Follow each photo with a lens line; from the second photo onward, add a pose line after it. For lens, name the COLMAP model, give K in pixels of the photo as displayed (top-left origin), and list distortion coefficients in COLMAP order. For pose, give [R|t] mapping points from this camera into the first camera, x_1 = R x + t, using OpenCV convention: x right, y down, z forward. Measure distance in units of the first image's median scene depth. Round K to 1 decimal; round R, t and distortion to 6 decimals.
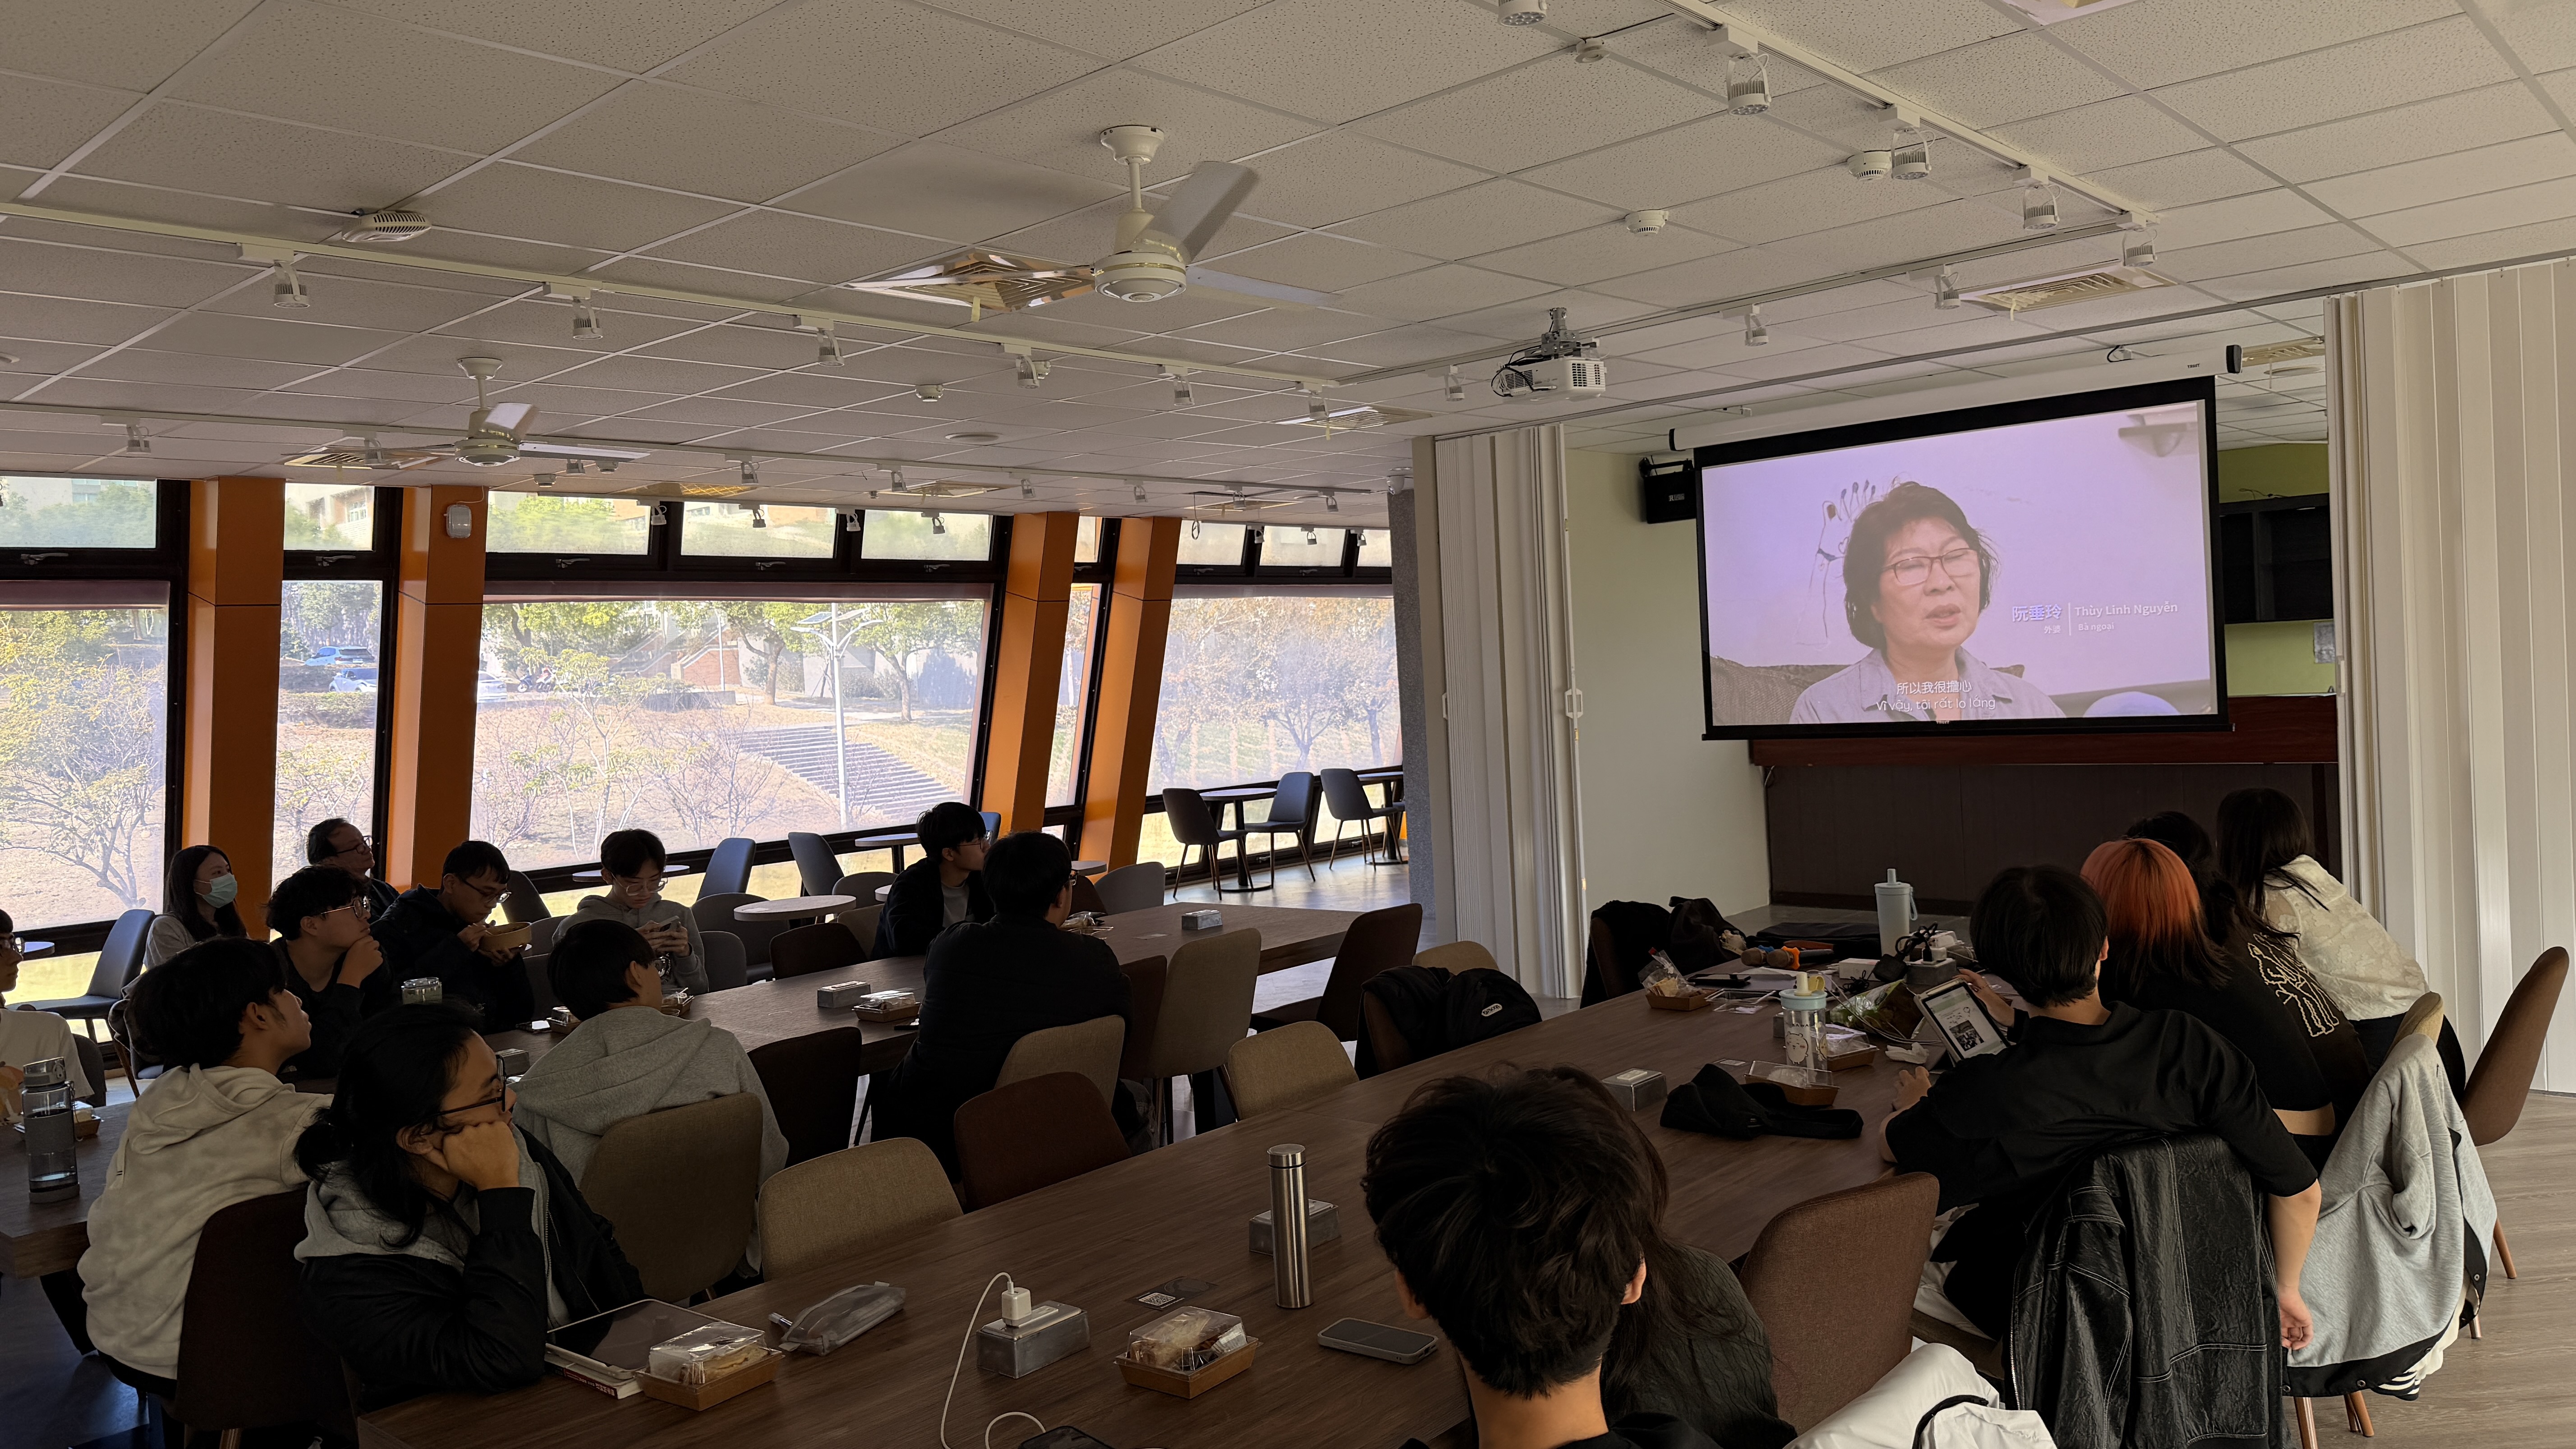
lens RADIAL K [[1820.4, 0, 1288.0], [0, 1820.4, 724.5], [0, 0, 1]] dist [0.047480, -0.000278]
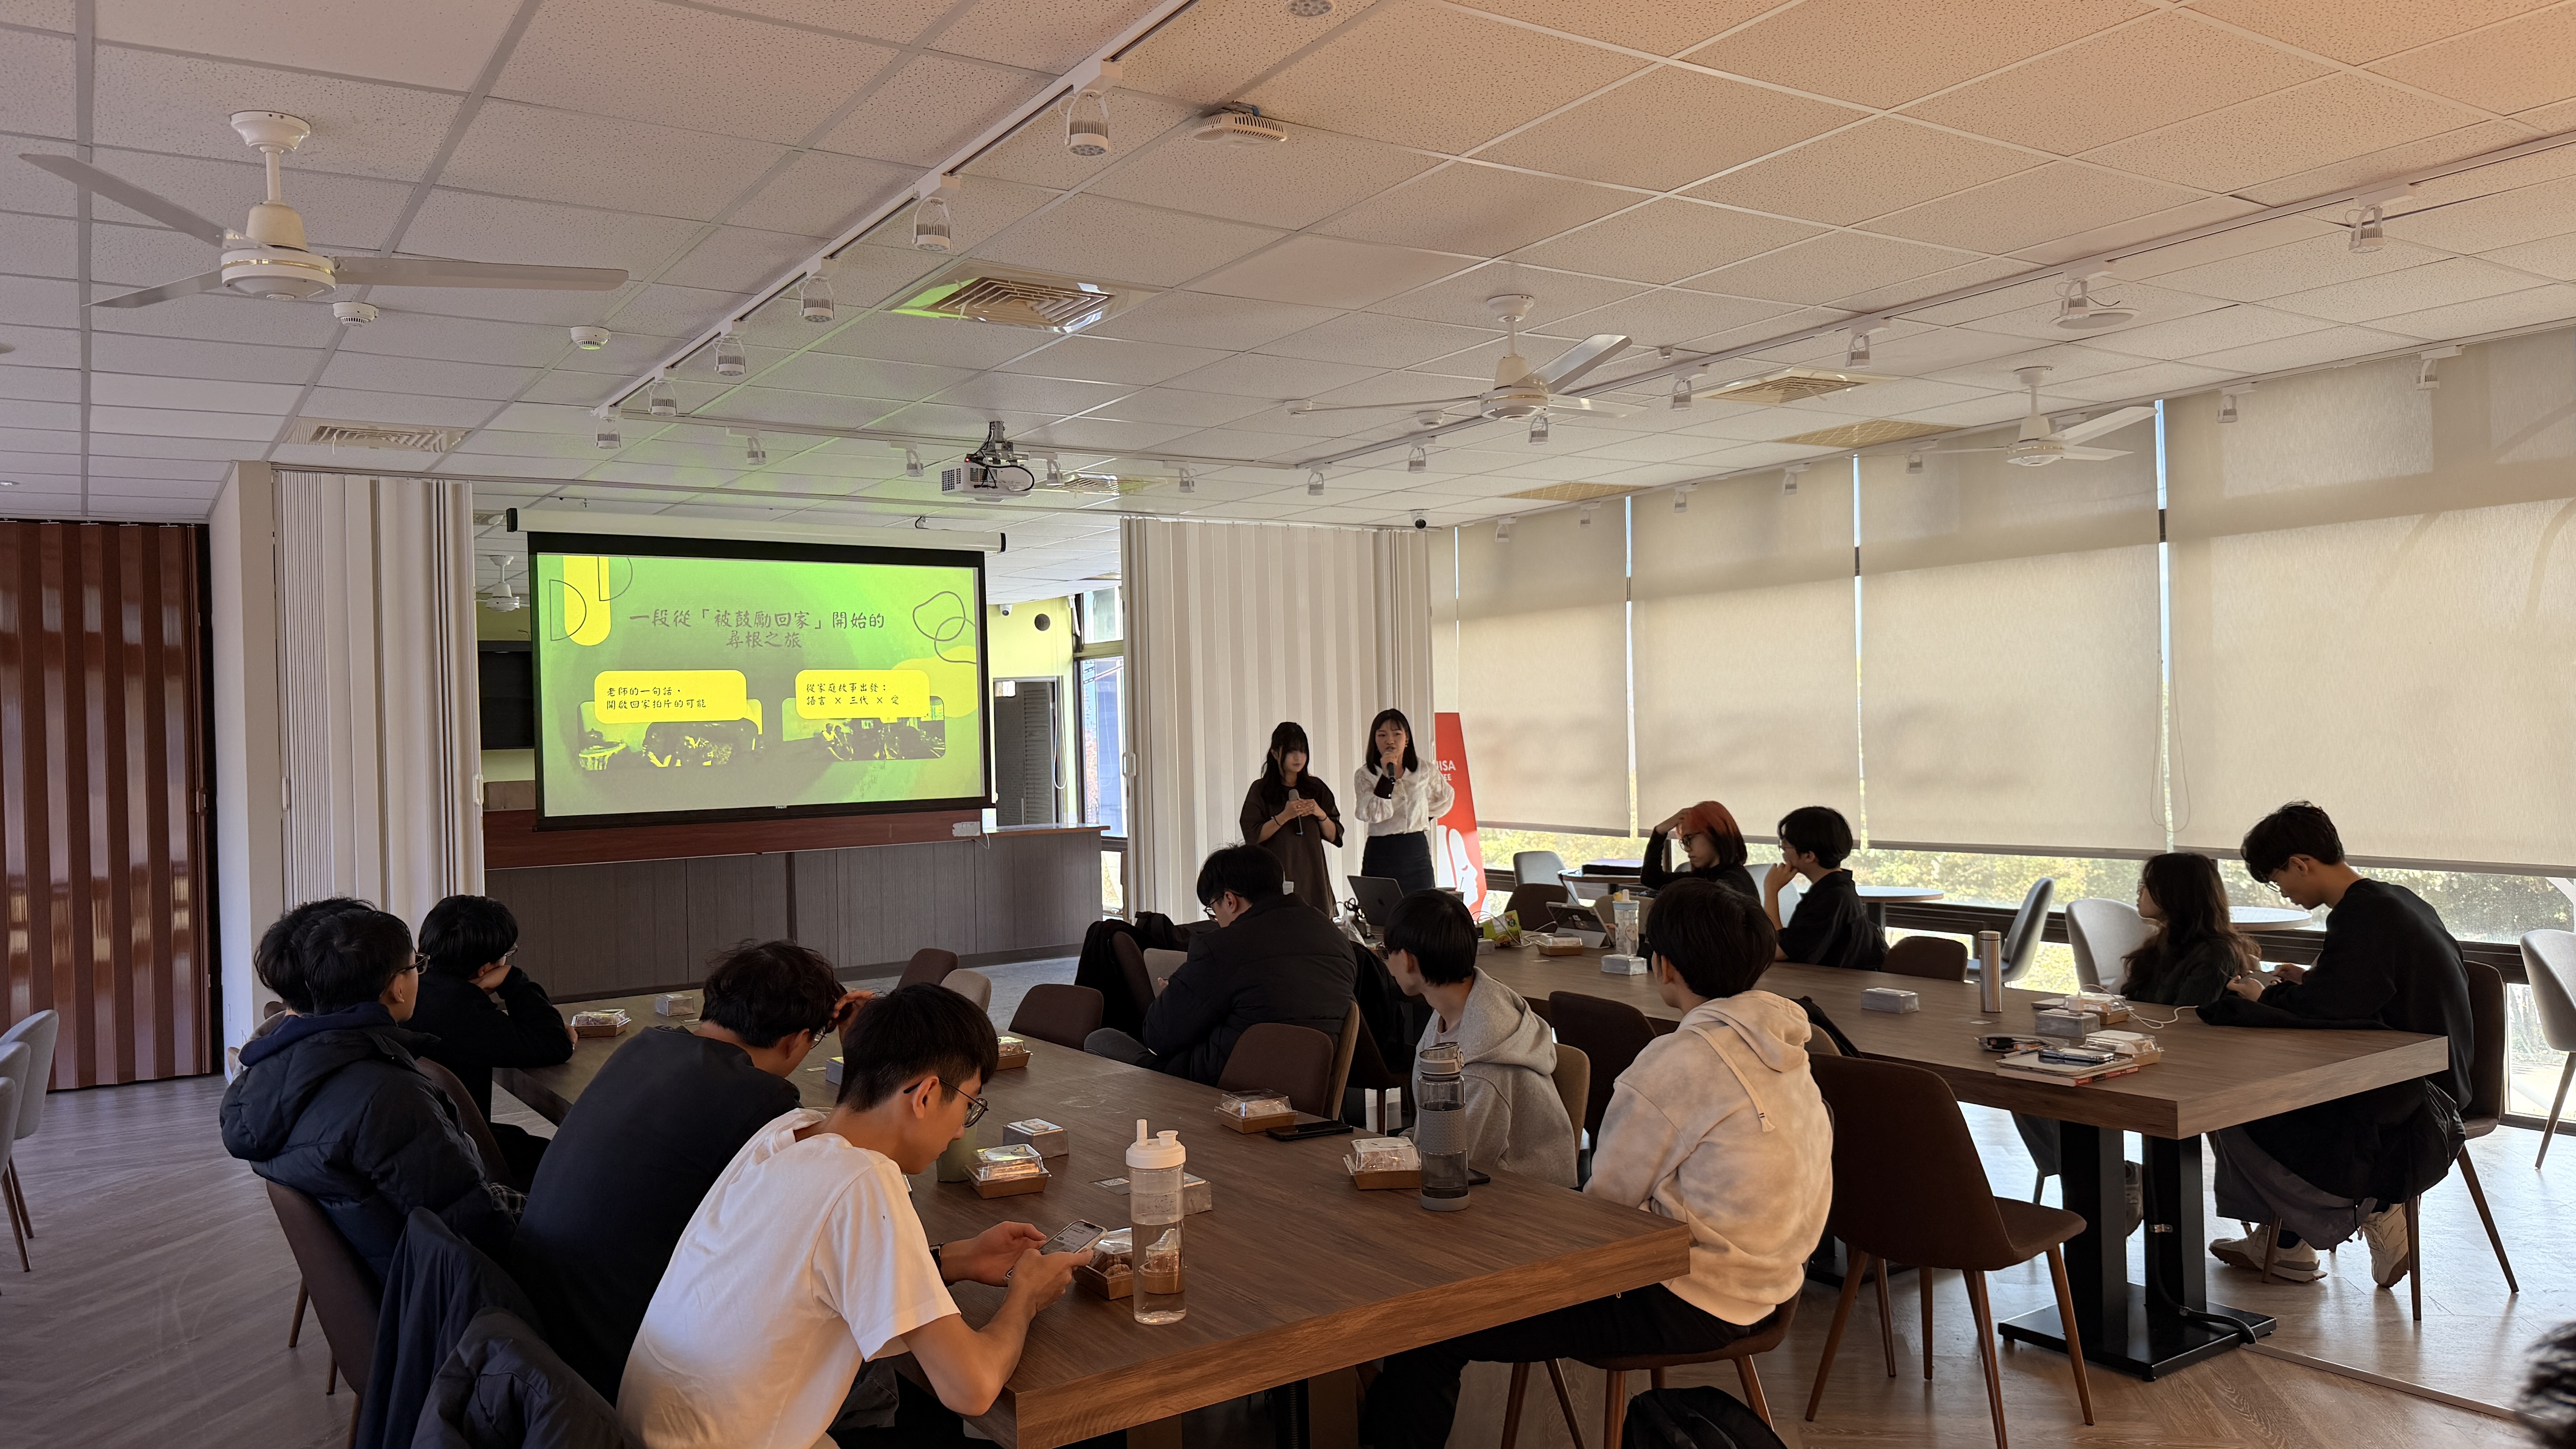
lens RADIAL K [[1820.4, 0, 1288.0], [0, 1820.4, 724.5], [0, 0, 1]] dist [0.047480, -0.000278]
pose [[0.250363, 0.057494, 0.966443, -0.495066], [0.034440, 0.997074, -0.068238, 0.026326], [-0.967539, 0.050369, 0.247651, 0.298942]]
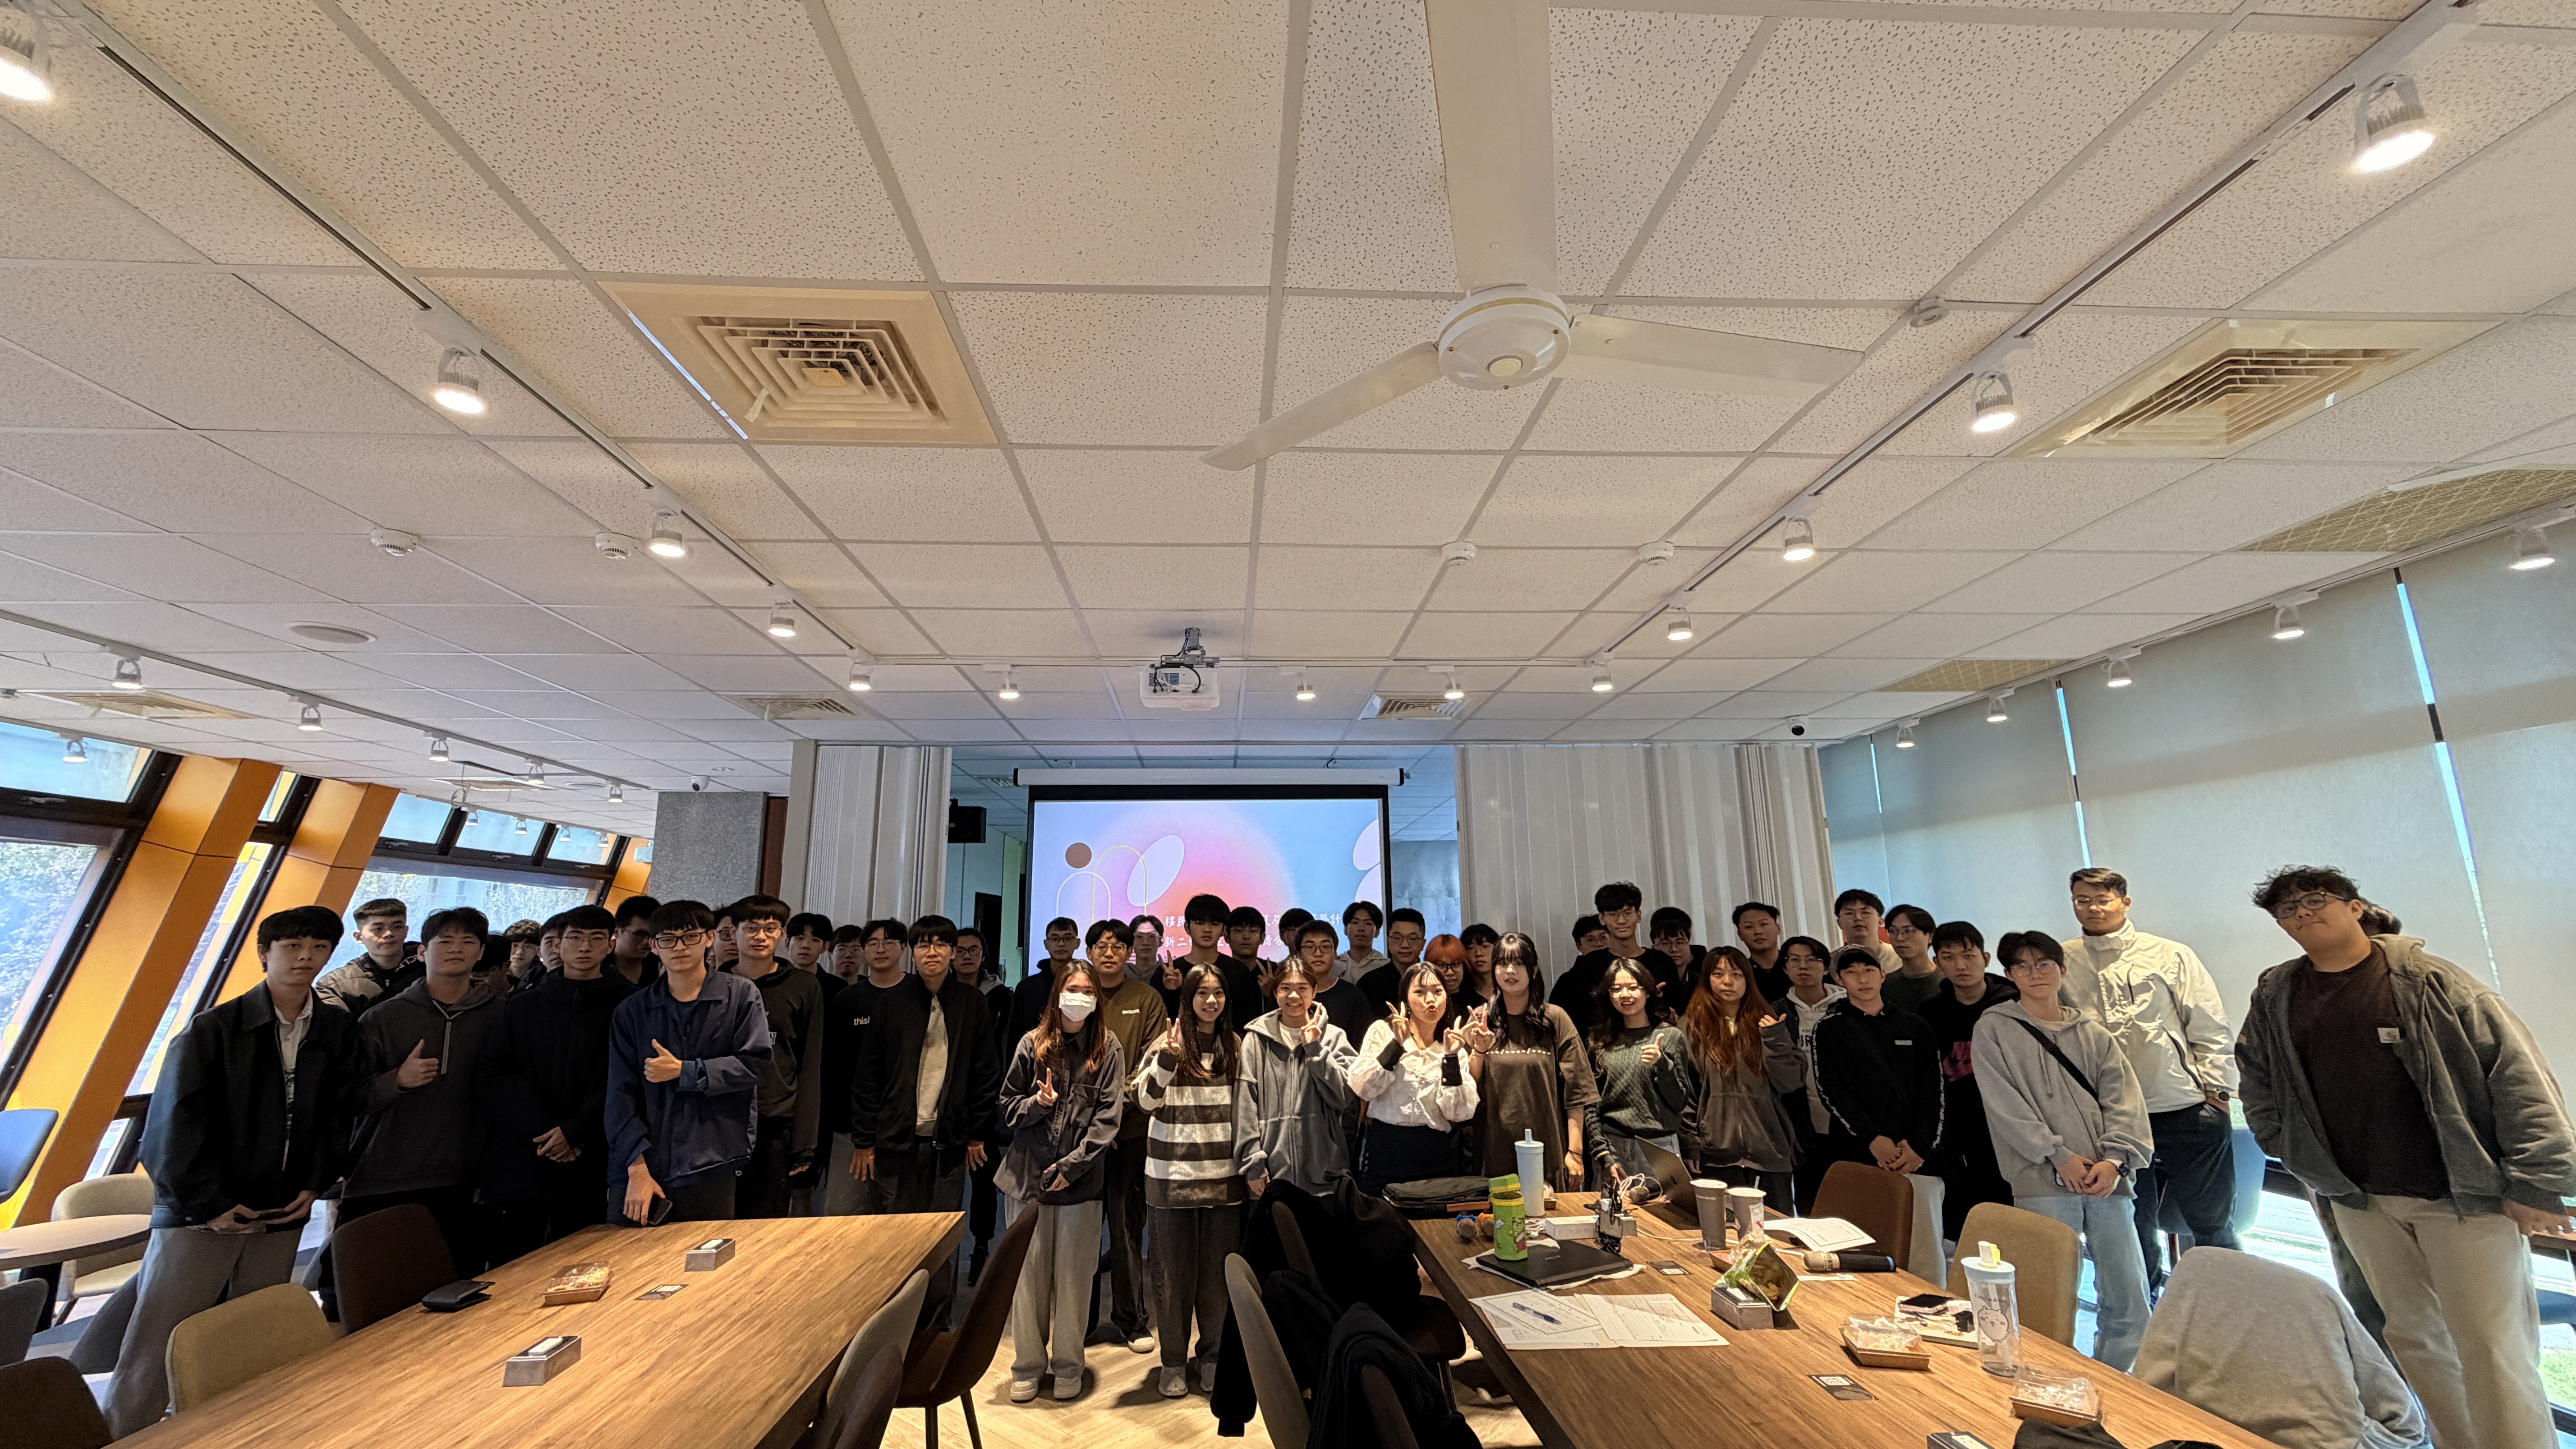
lens RADIAL K [[1026.3, 0, 1288.0], [0, 1026.3, 724.5], [0, 0, 1]] dist [0.019945, 0.000042]
pose [[0.697328, 0.190925, 0.690855, -0.132325], [-0.005229, 0.965199, -0.261465, -0.001533], [-0.716733, 0.178714, 0.674058, 0.291773]]
